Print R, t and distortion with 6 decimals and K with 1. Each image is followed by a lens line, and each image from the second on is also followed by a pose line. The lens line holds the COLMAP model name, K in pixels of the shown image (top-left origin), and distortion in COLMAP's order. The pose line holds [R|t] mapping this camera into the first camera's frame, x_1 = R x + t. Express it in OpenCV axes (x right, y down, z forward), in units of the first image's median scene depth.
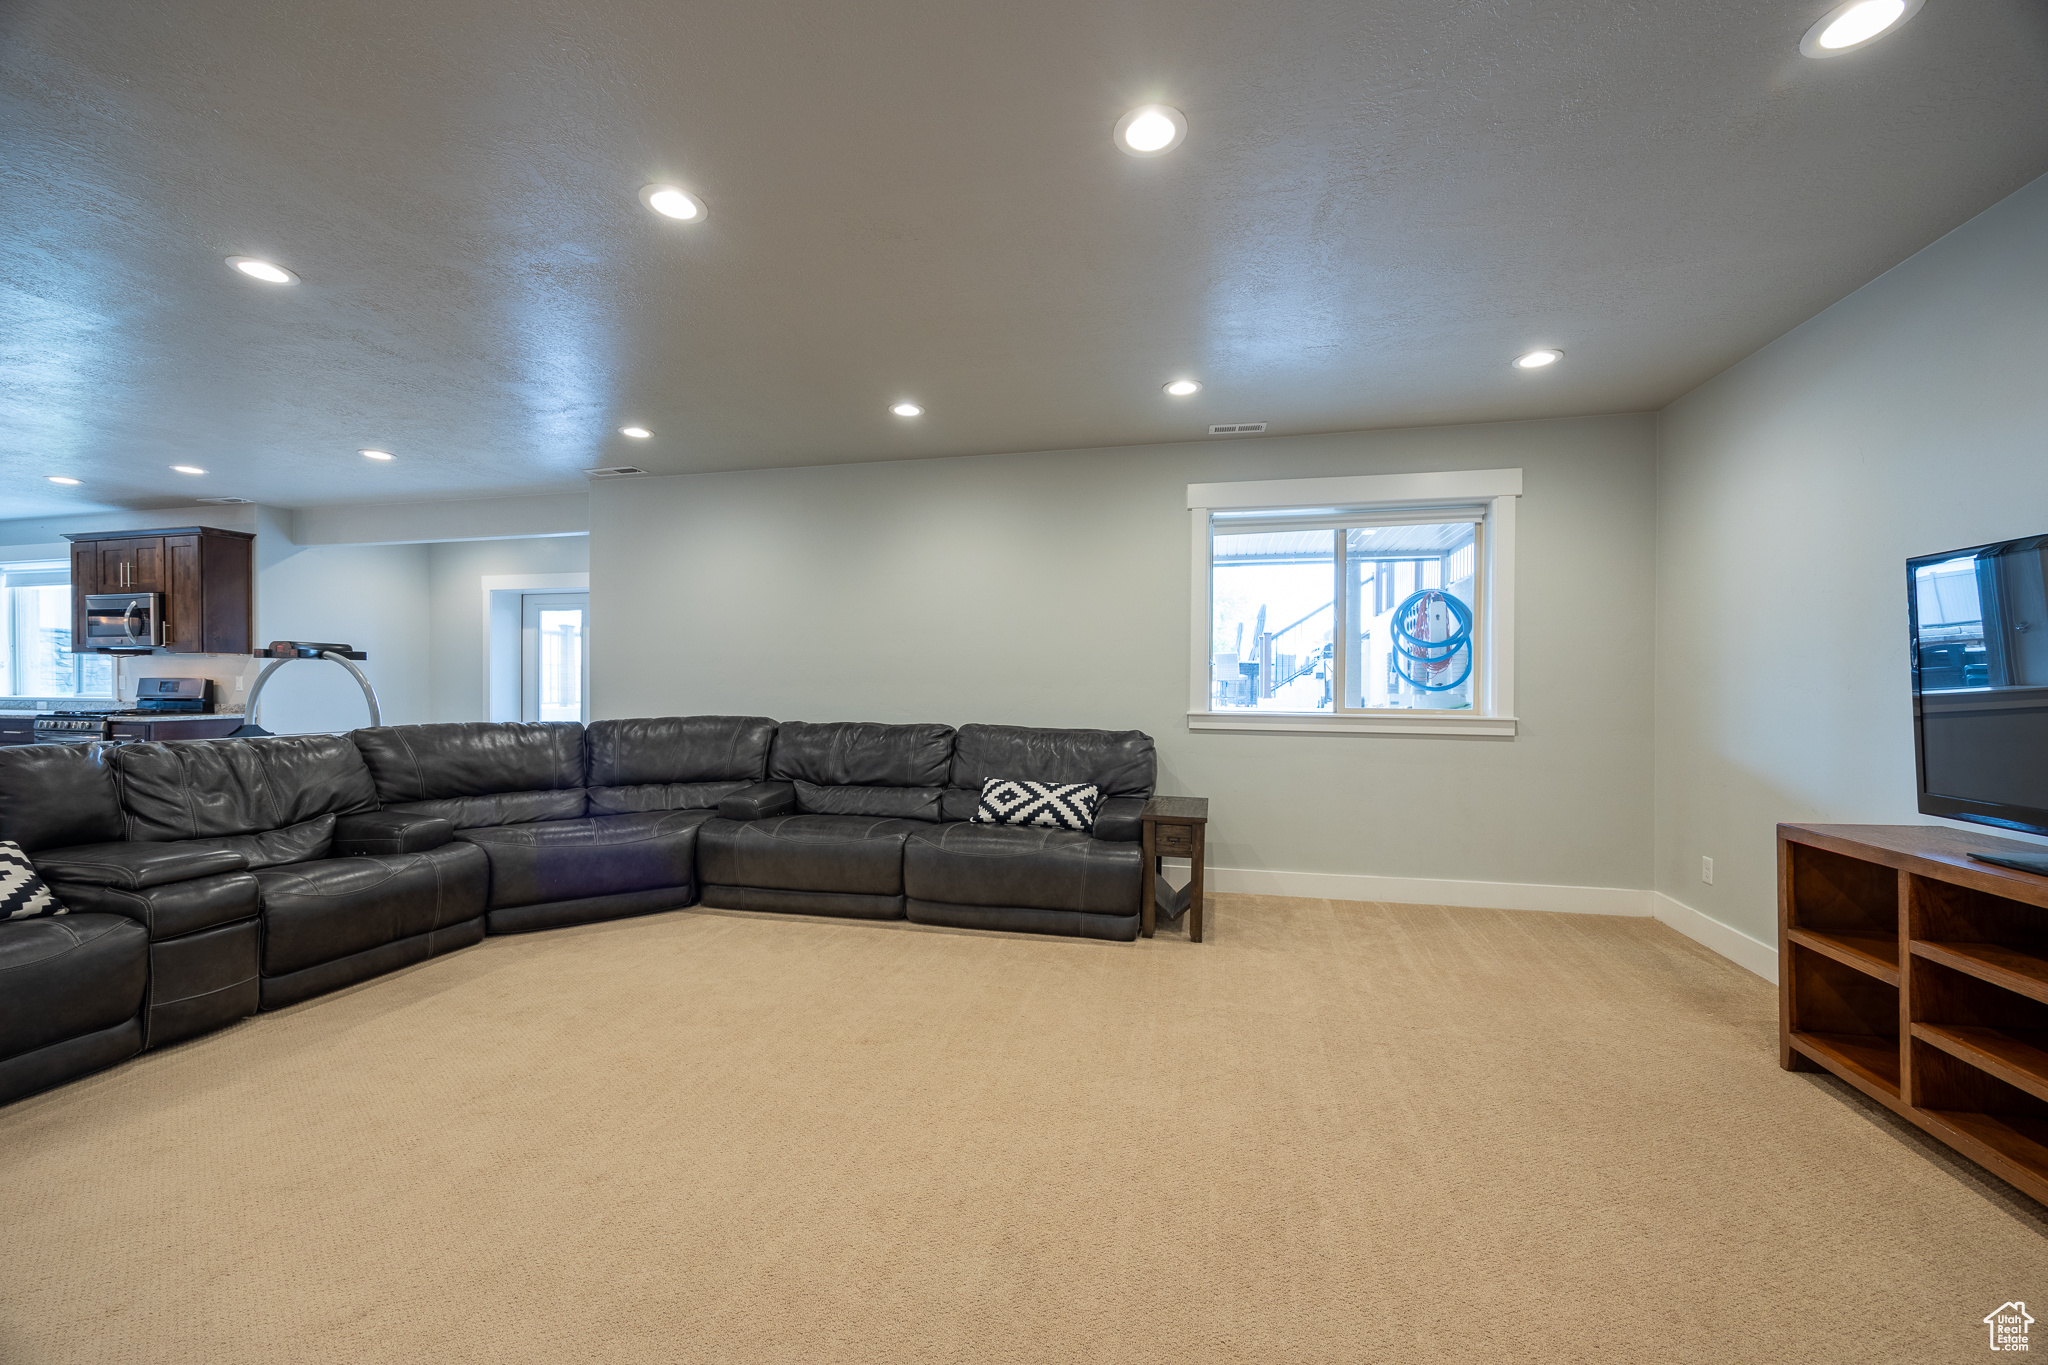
lens RADIAL K [[775.3, 0, 1025.9], [0, 775.3, 682.2], [0, 0, 1]] dist [-0.002381, -0.000441]
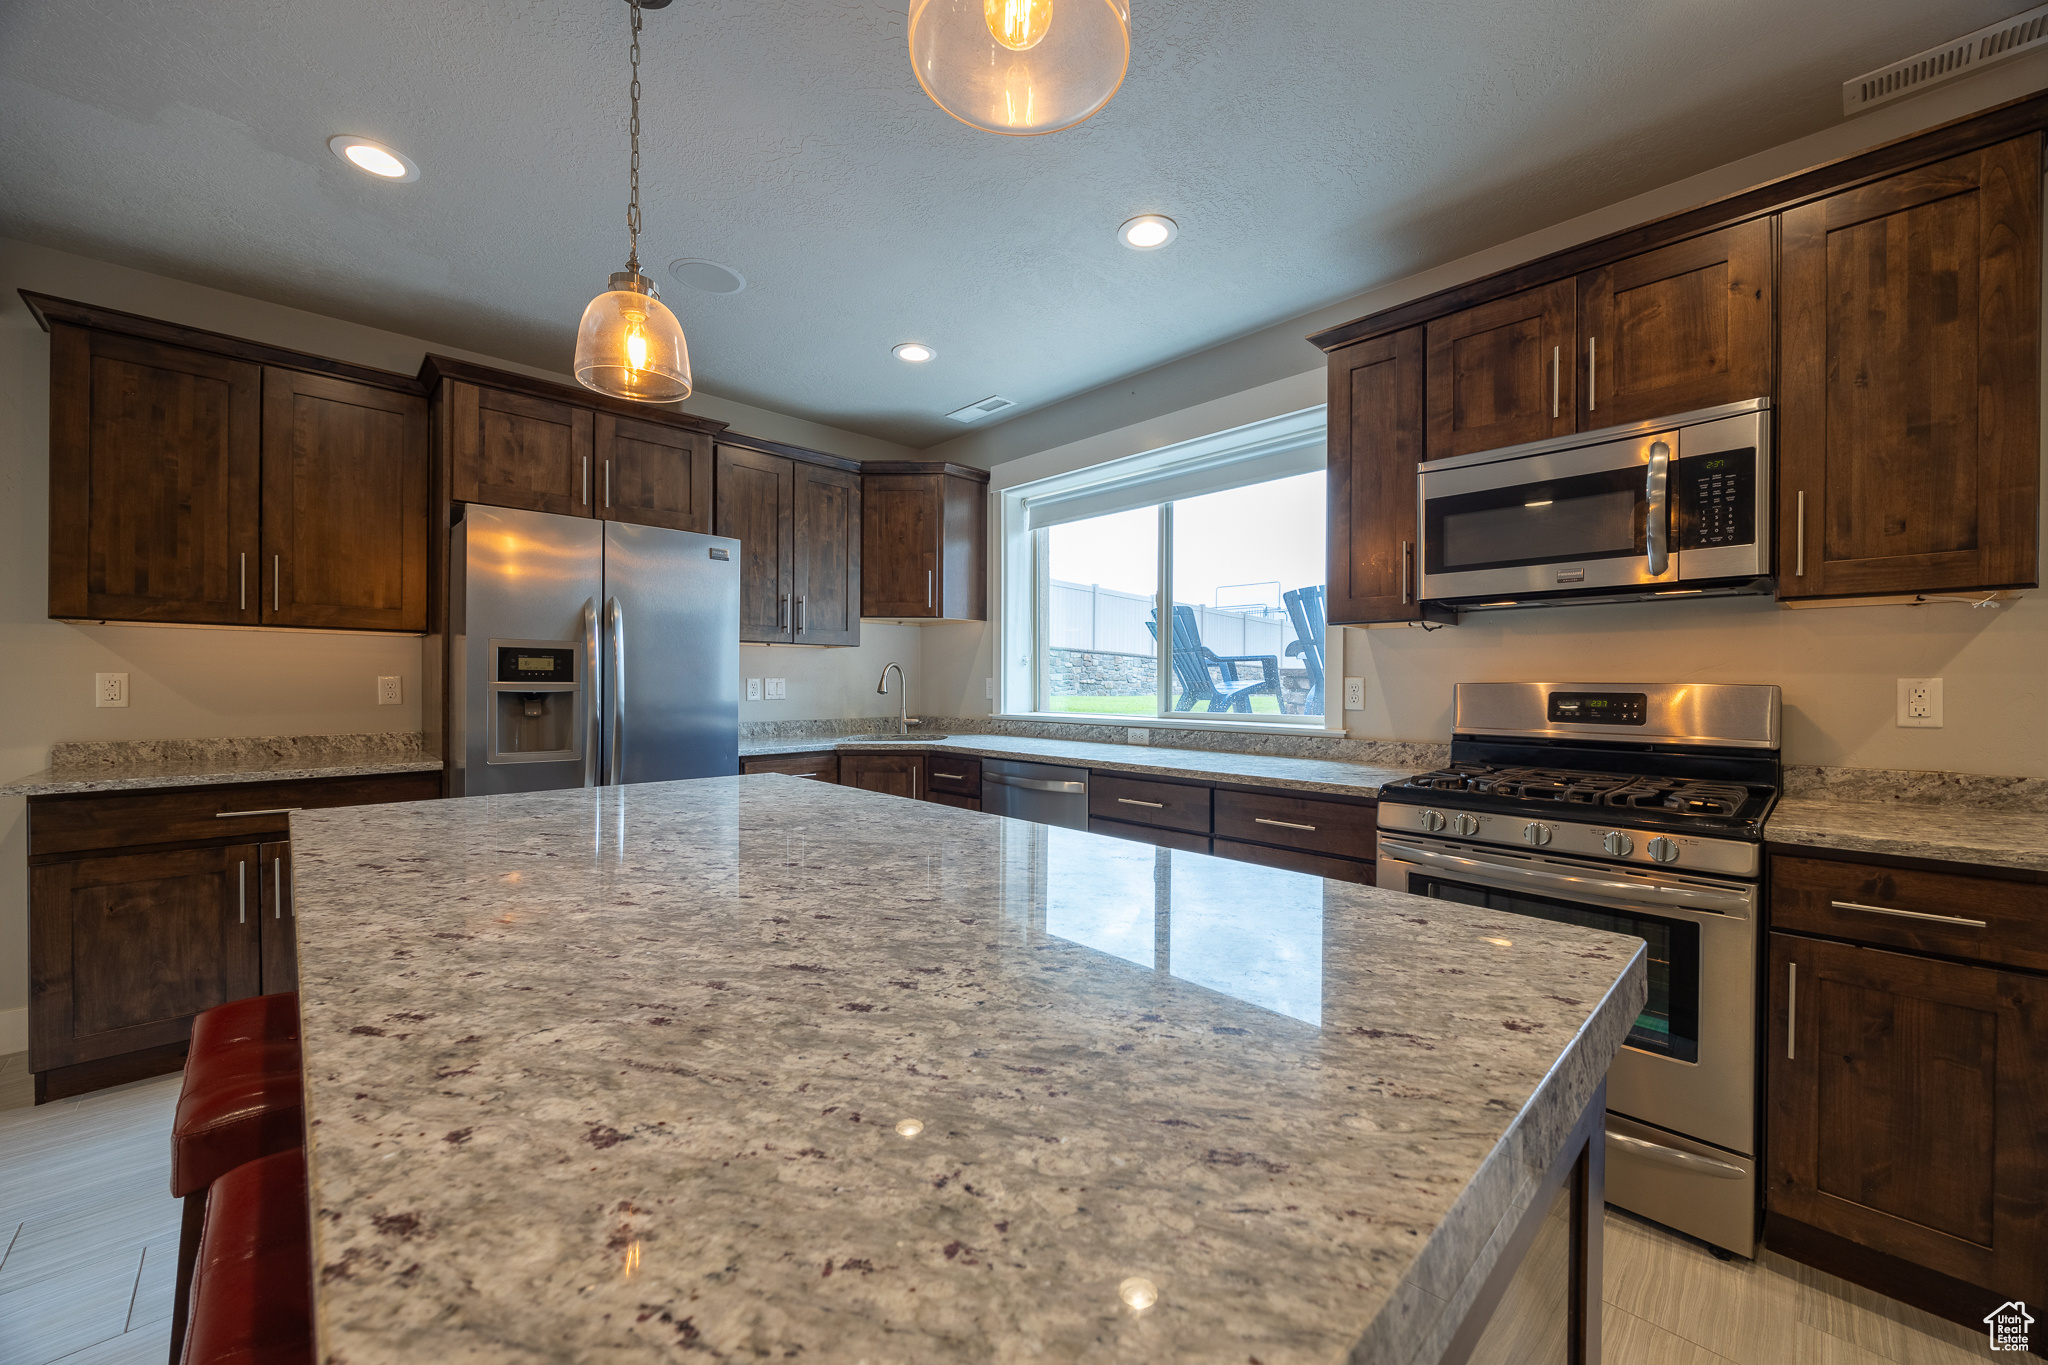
lens RADIAL K [[775.3, 0, 1033.7], [0, 775.3, 685.8], [0, 0, 1]] dist [-0.002381, -0.000441]
pose [[0.843255, 0.001598, -0.537512, -1.576666], [-0.000788, 0.999998, 0.001735, -0.006538], [0.537514, -0.001040, 0.843254, 0.784929]]
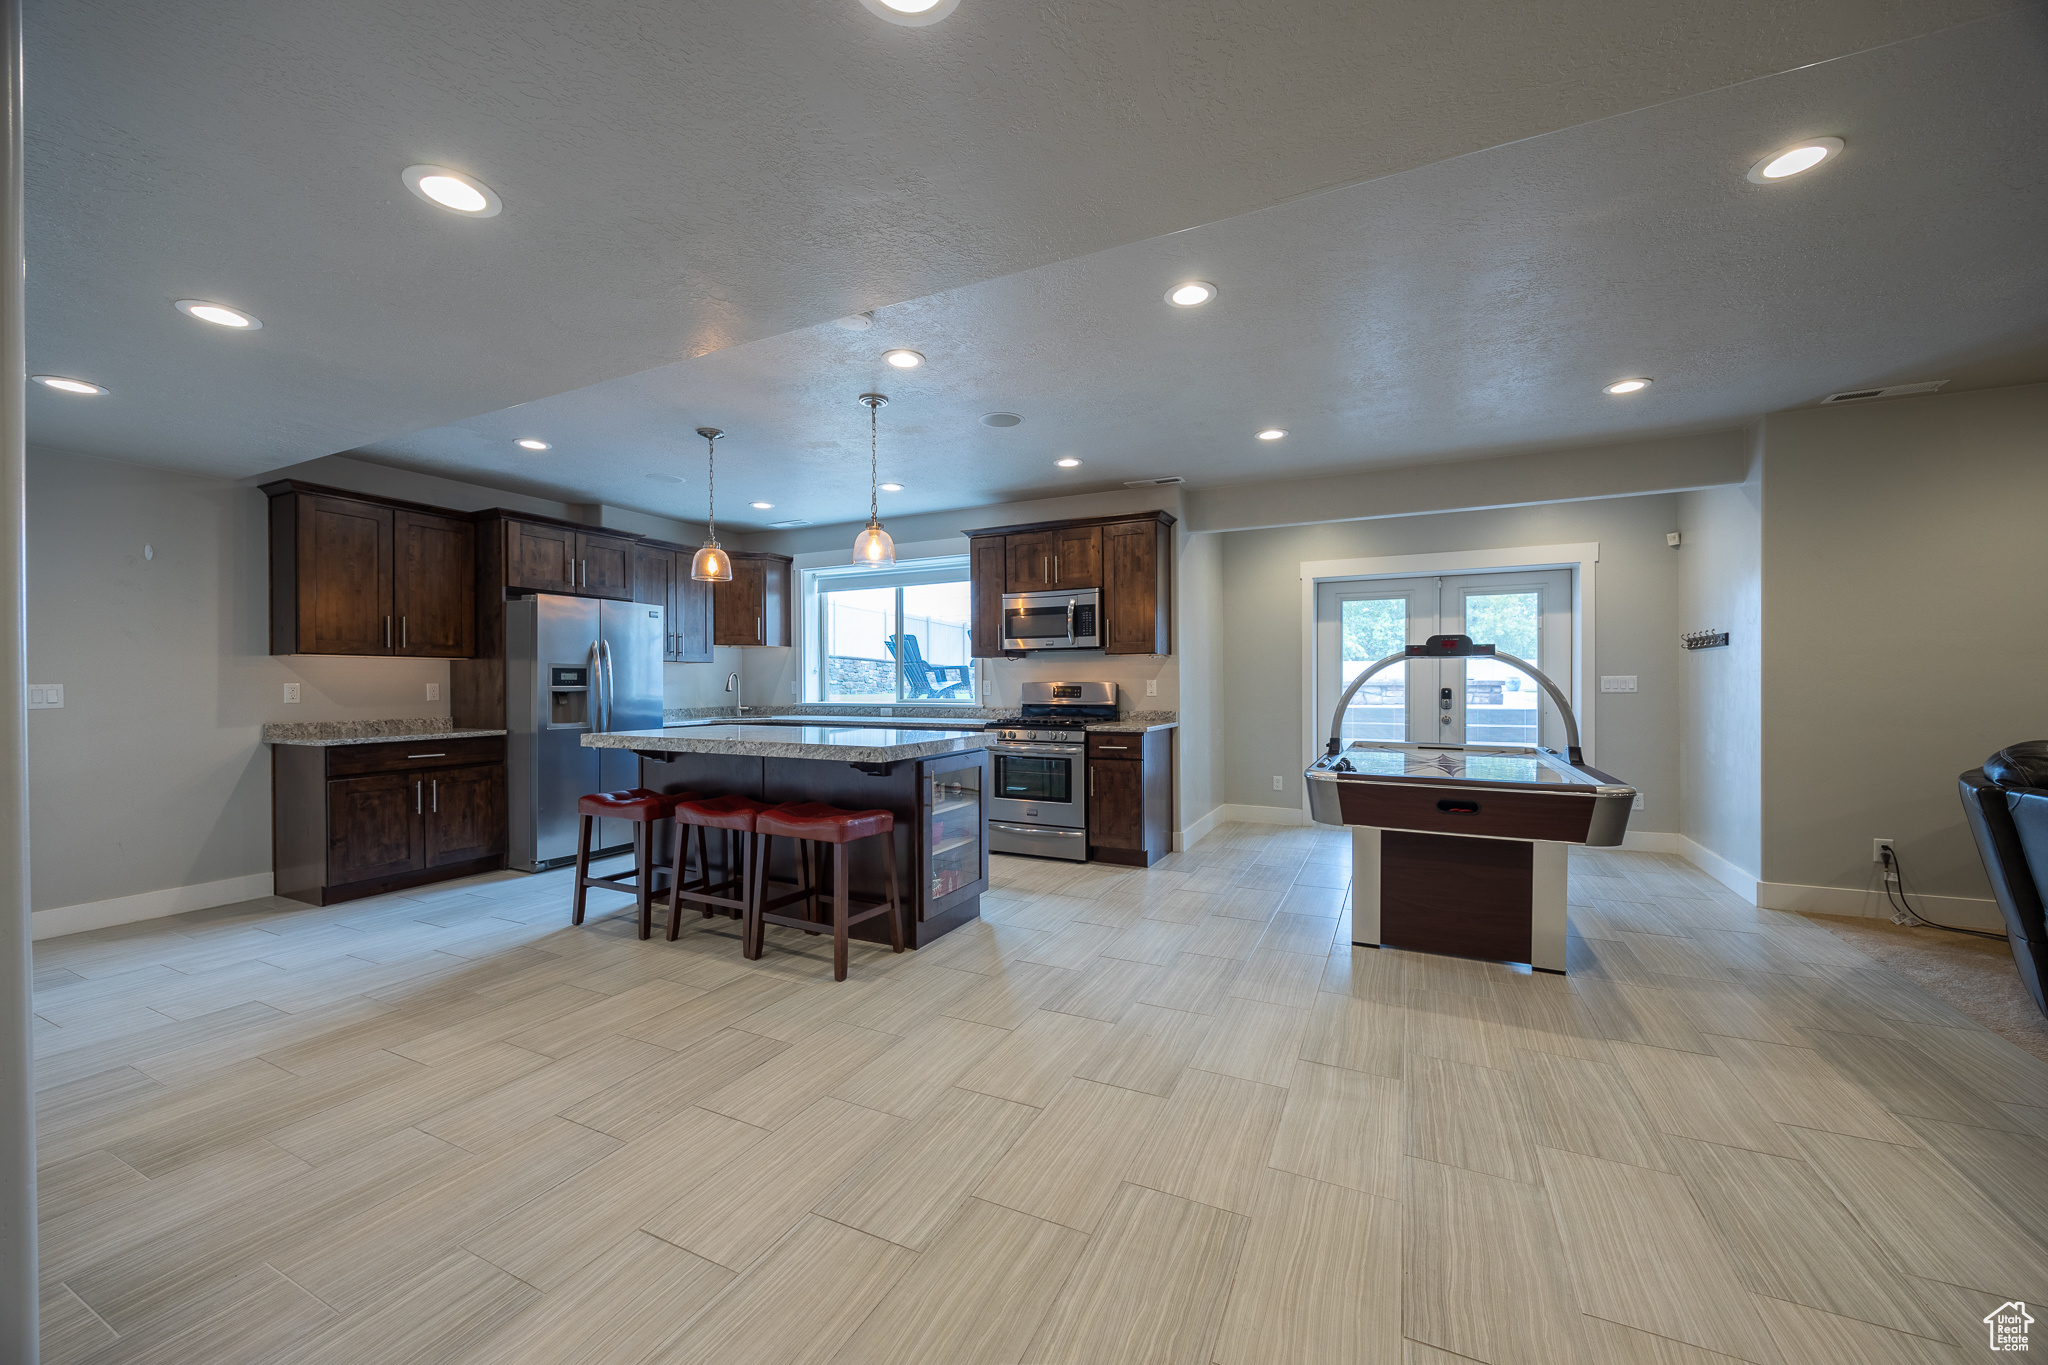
lens RADIAL K [[775.3, 0, 1032.0], [0, 775.3, 685.3], [0, 0, 1]] dist [-0.002381, -0.000441]
pose [[0.974635, -0.007684, -0.223668, -1.311962], [0.008445, 0.999961, 0.002450, -0.006374], [0.223641, -0.004276, 0.974662, 0.137376]]
